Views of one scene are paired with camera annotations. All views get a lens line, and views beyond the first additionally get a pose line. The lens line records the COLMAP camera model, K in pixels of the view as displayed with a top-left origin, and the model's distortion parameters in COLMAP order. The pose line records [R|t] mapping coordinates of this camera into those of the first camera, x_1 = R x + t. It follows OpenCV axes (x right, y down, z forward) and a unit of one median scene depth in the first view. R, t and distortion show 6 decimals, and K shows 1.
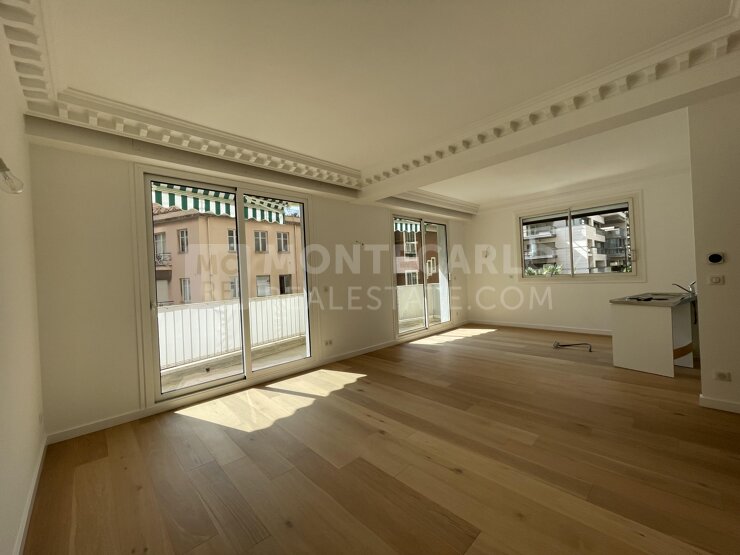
lens RADIAL K [[298.8, 0, 370.0], [0, 298.8, 277.7], [0, 0, 1]] dist [-0.016409, -0.000013]
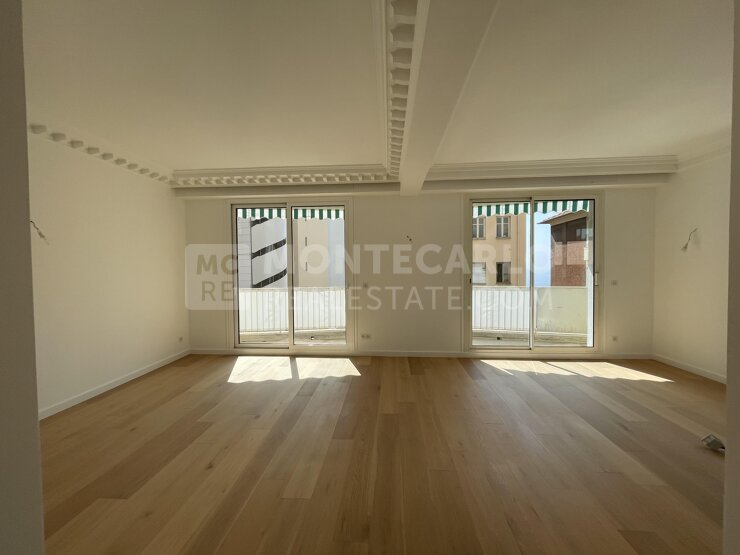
lens RADIAL K [[298.8, 0, 369.1], [0, 298.8, 274.4], [0, 0, 1]] dist [-0.016409, -0.000013]
pose [[0.673303, 0.055420, -0.737287, 0.631672], [-0.027420, 0.998373, 0.050004, -0.049986], [0.738858, -0.013452, 0.673726, 0.314783]]
